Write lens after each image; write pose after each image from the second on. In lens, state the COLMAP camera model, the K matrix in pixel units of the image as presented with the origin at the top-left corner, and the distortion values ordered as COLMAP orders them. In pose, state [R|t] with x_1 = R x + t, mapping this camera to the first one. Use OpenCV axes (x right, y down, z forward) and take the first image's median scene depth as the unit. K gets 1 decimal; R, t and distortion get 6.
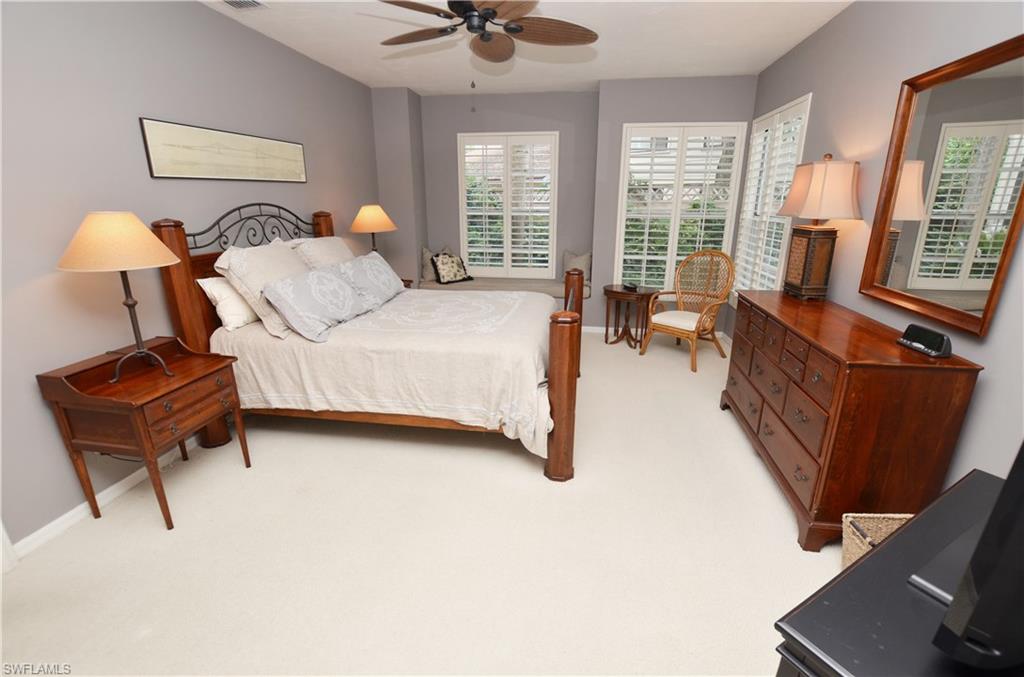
lens RADIAL K [[460.4, 0, 515.8], [0, 460.4, 335.2], [0, 0, 1]] dist [-0.002332, 0.000018]
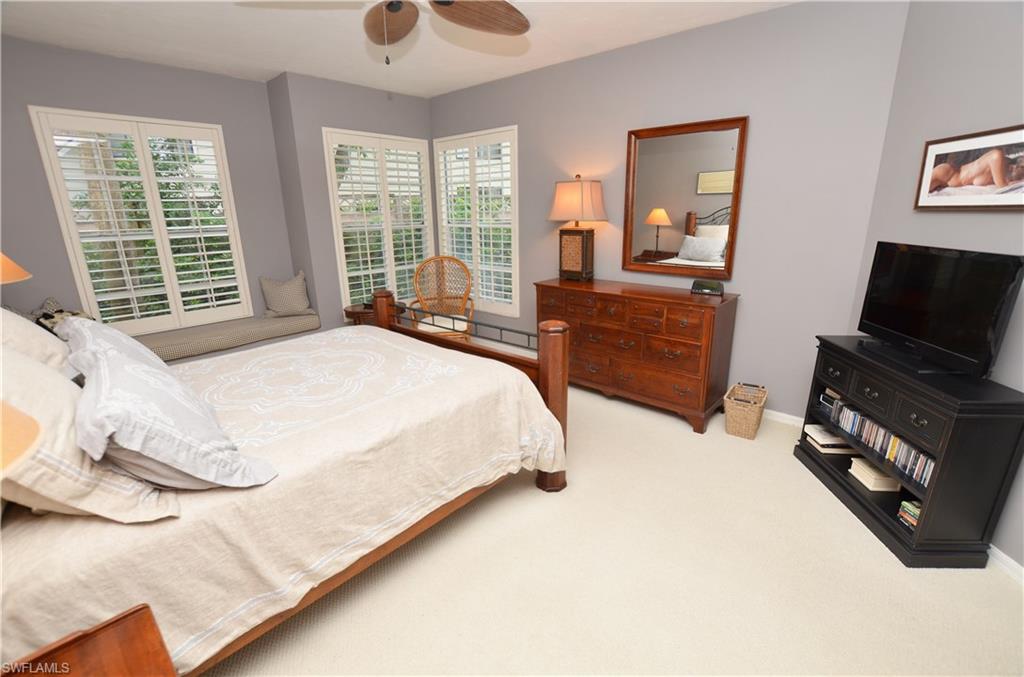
lens RADIAL K [[460.4, 0, 515.8], [0, 460.4, 335.2], [0, 0, 1]] dist [-0.002332, 0.000018]
pose [[0.542034, -0.234220, 0.807057, -0.350676], [0.255137, 0.960909, 0.107515, -0.070348], [-0.800690, 0.147633, 0.580603, 0.231077]]
